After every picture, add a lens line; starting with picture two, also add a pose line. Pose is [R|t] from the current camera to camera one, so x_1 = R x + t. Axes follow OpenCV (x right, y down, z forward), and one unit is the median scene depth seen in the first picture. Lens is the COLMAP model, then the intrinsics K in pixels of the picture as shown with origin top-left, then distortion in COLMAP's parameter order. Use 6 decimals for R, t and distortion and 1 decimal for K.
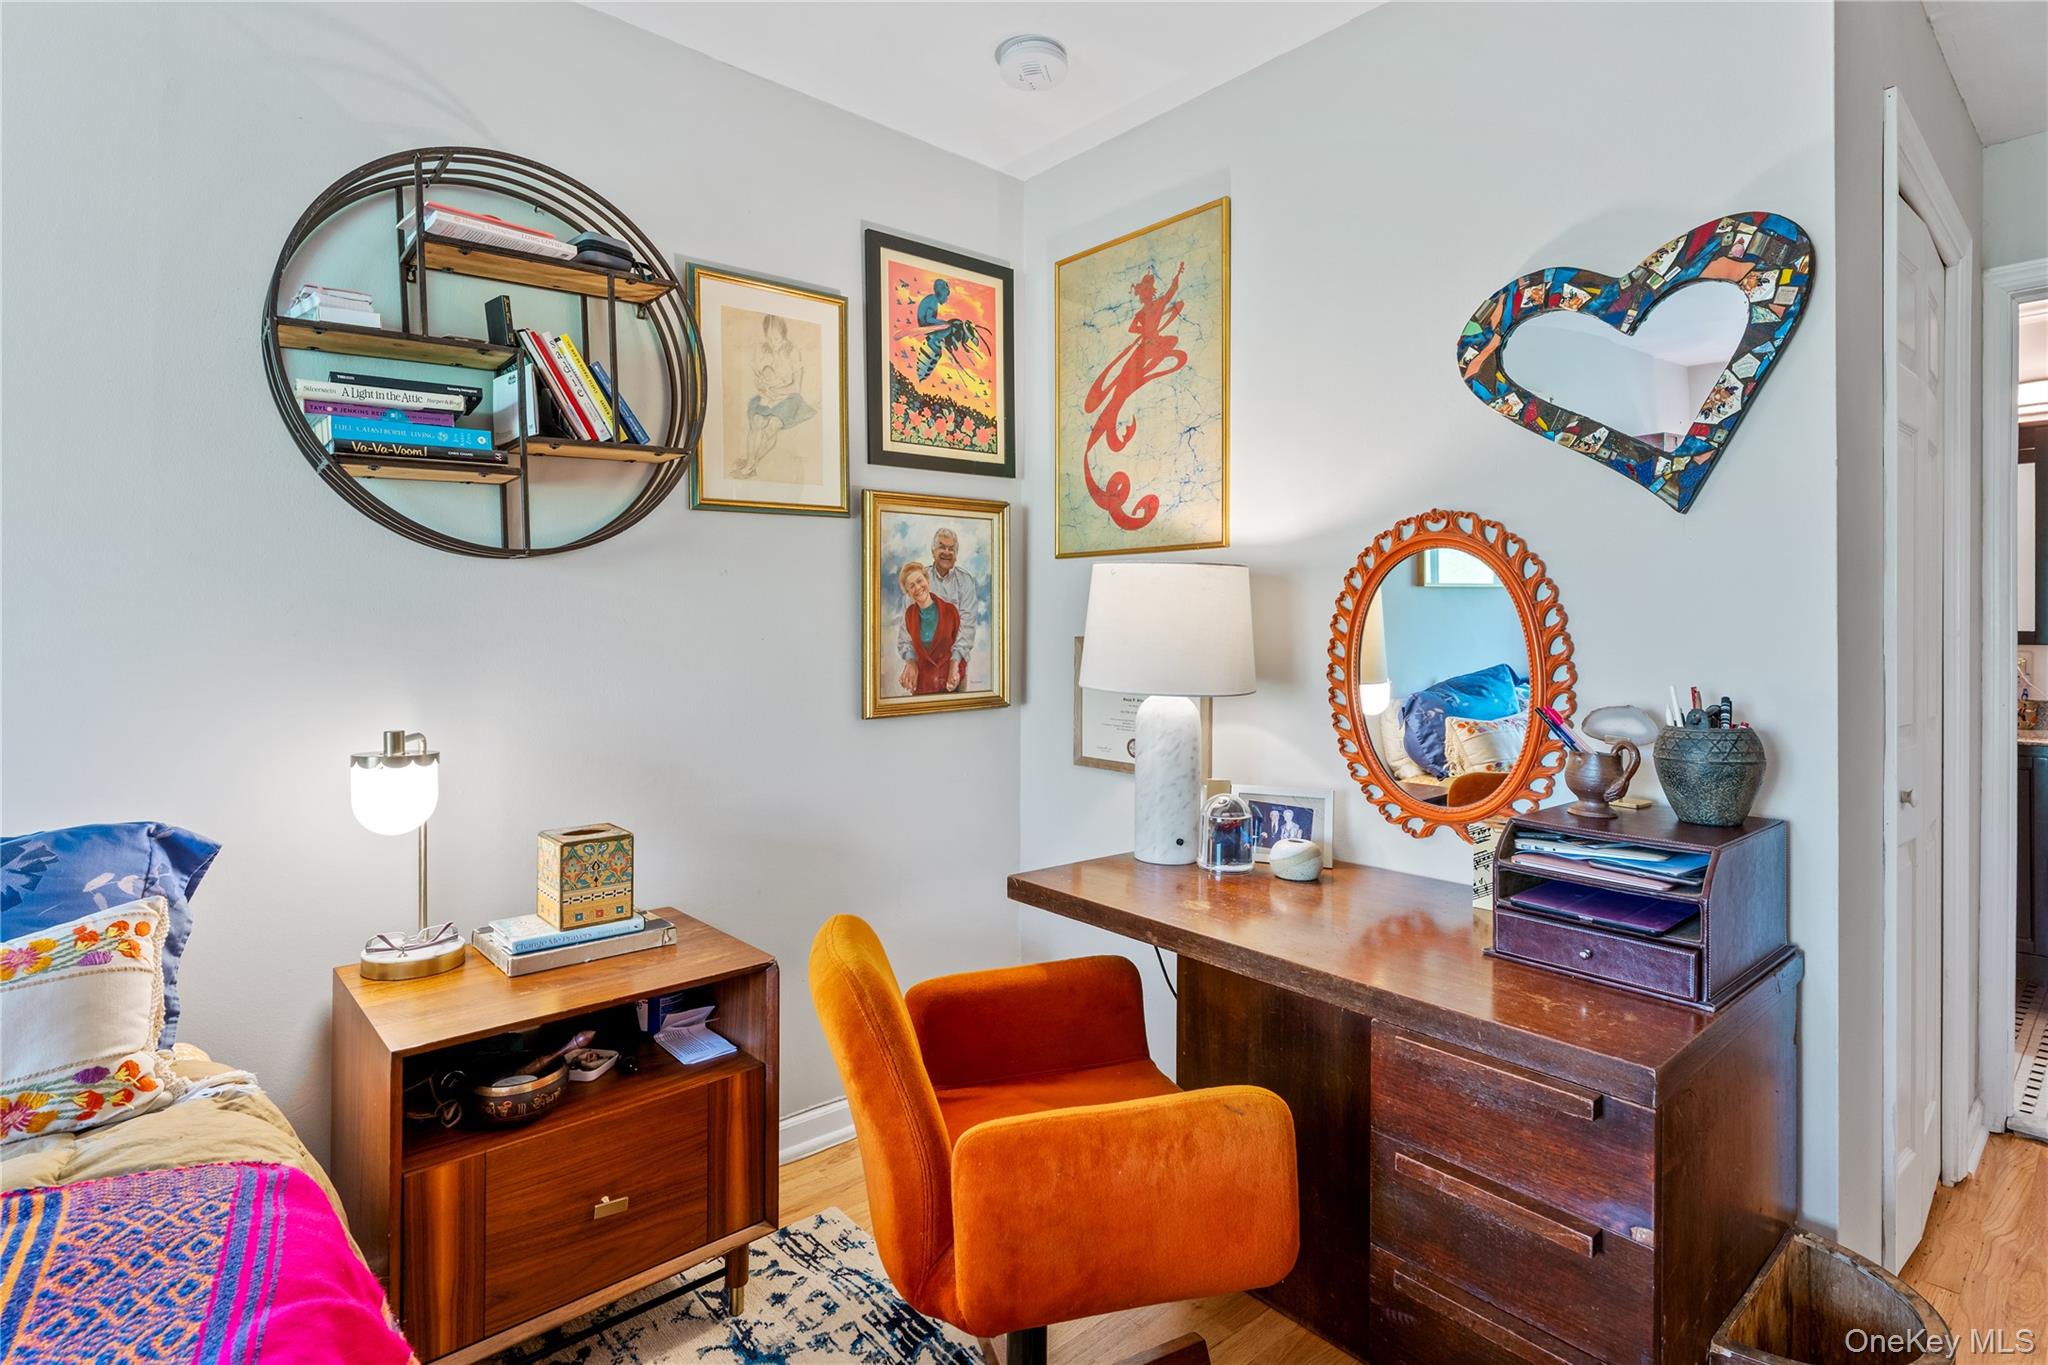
lens RADIAL K [[1024.9, 0, 1018.4], [0, 1024.9, 618.2], [0, 0, 1]] dist [-0.004697, -0.000609]
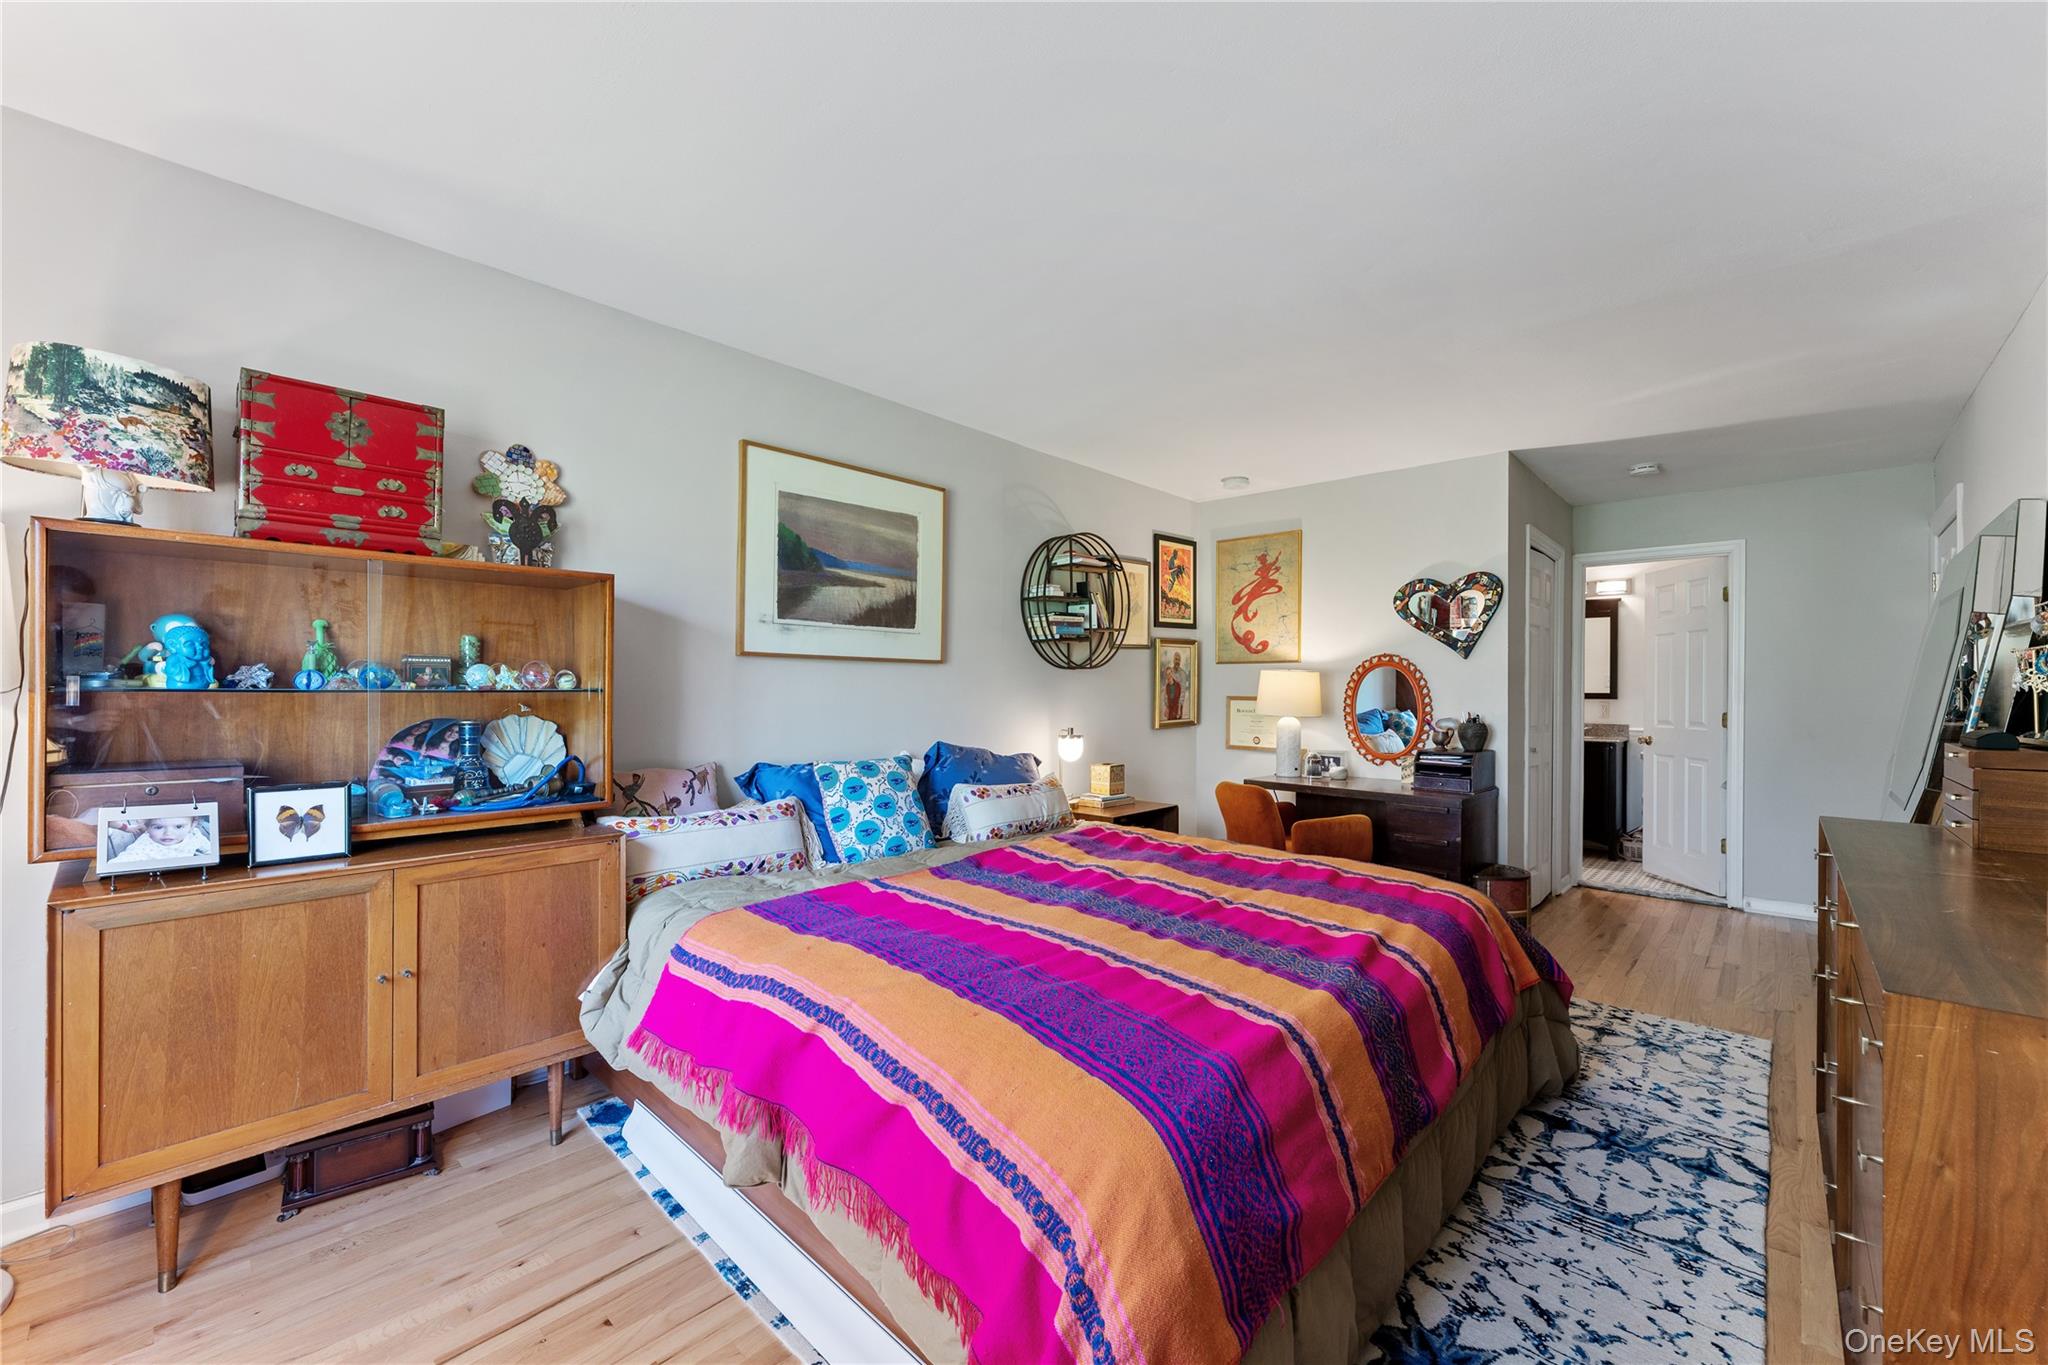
lens RADIAL K [[820.6, 0, 1017.8], [0, 820.6, 689.2], [0, 0, 1]] dist [-0.006433, 0.000016]
pose [[0.995601, -0.000114, 0.093697, -0.712315], [-0.001204, 0.999901, 0.014007, -0.029159], [-0.093690, -0.014058, 0.995502, -1.028275]]
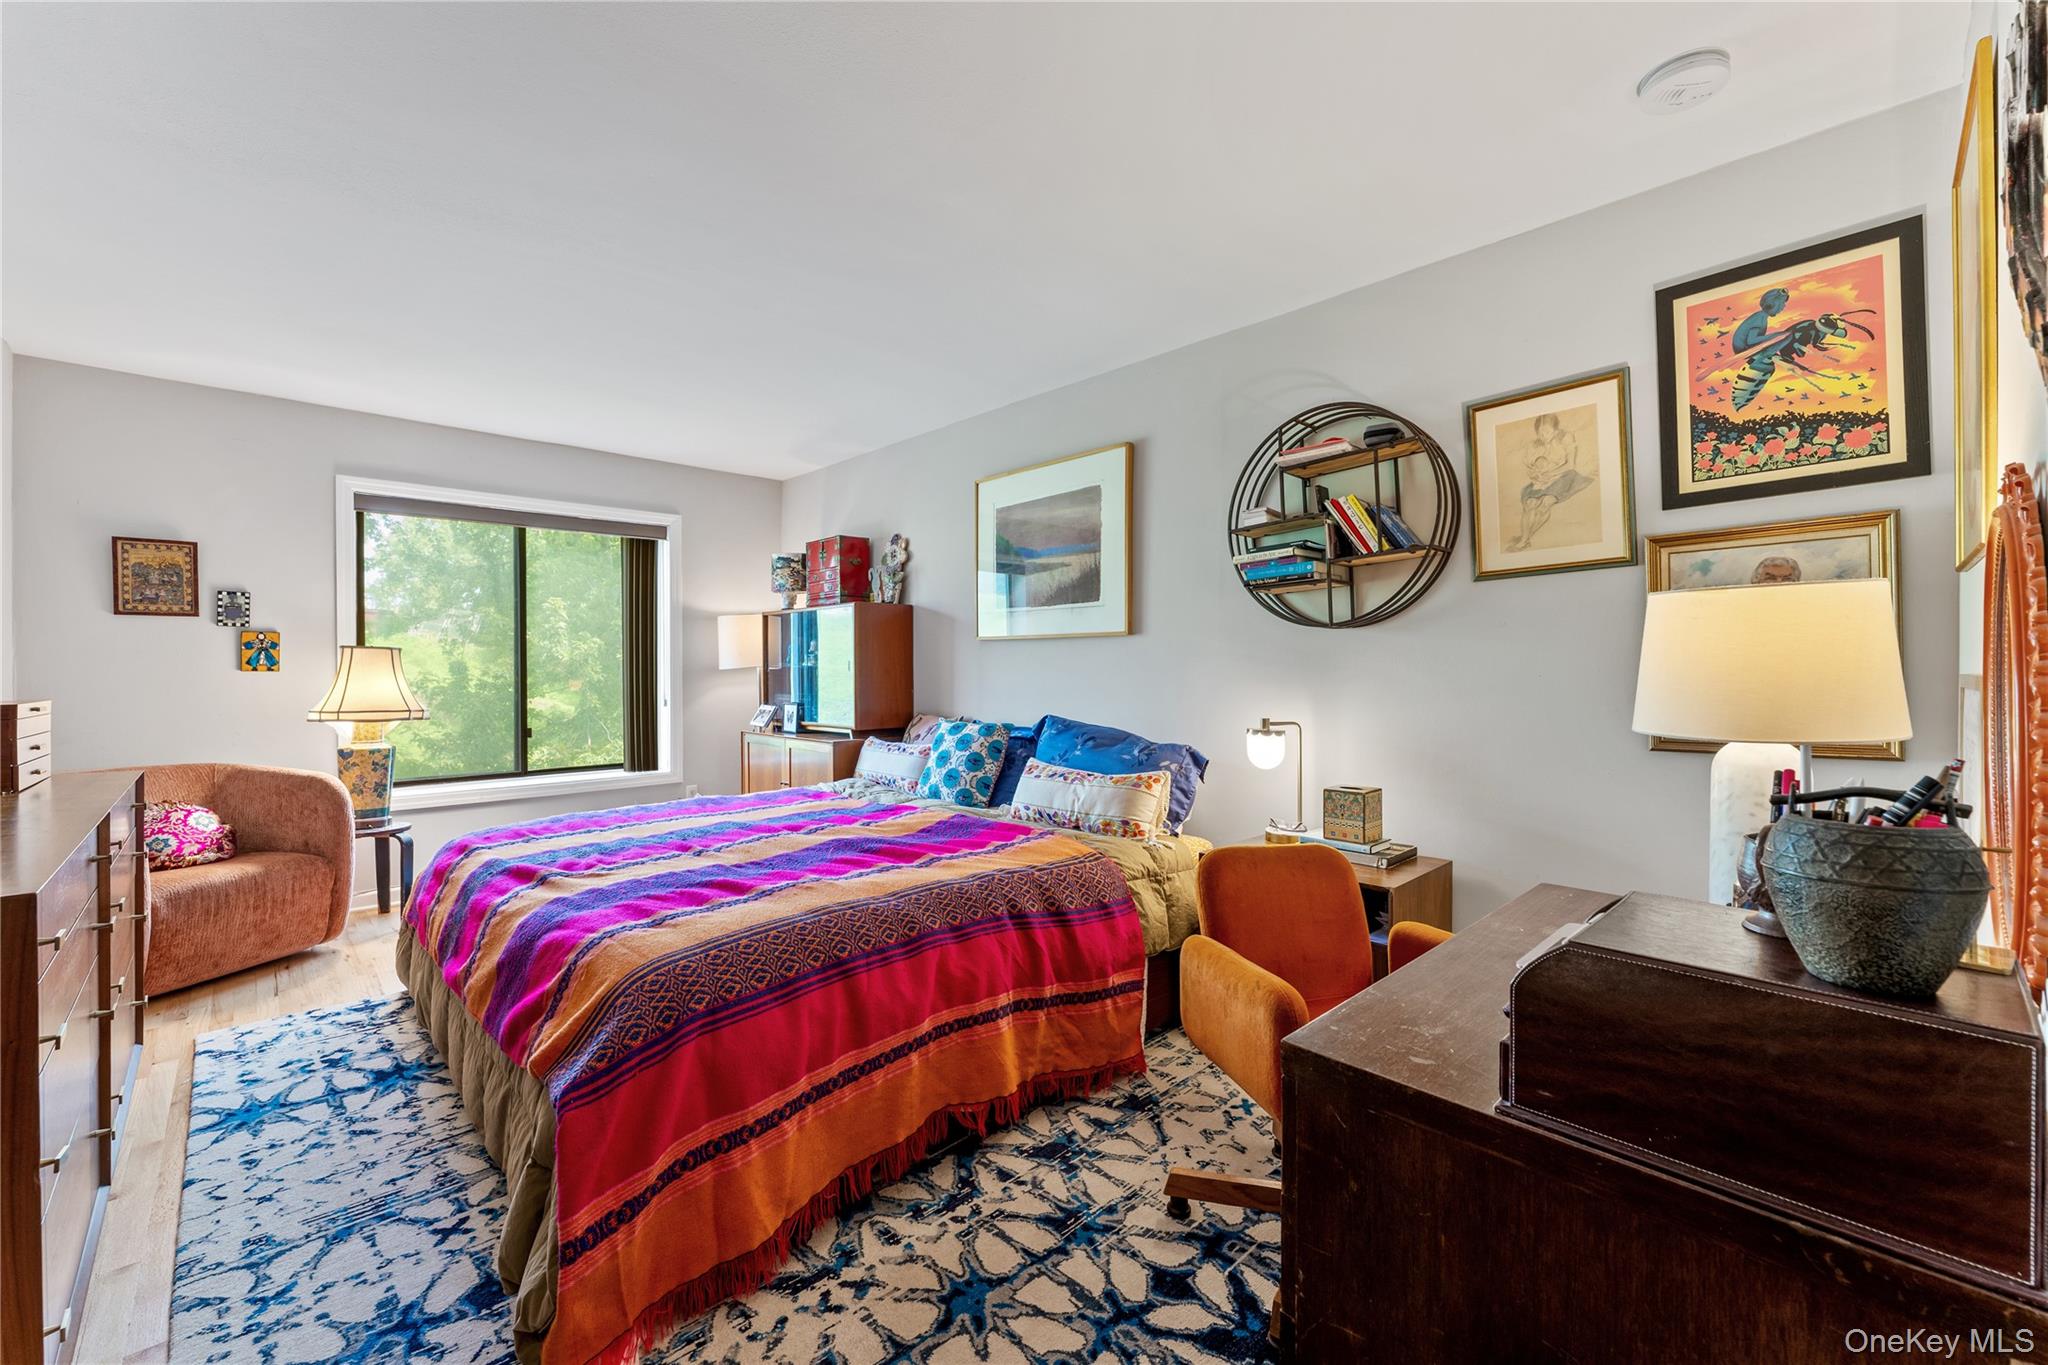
lens RADIAL K [[820.6, 0, 1020.5], [0, 820.6, 681.2], [0, 0, 1]] dist [-0.006433, 0.000016]
pose [[0.034184, 0.007007, -0.999391, 0.727131], [0.012604, 0.999893, 0.007441, 0.012531], [0.999336, -0.012850, 0.034092, 0.323481]]
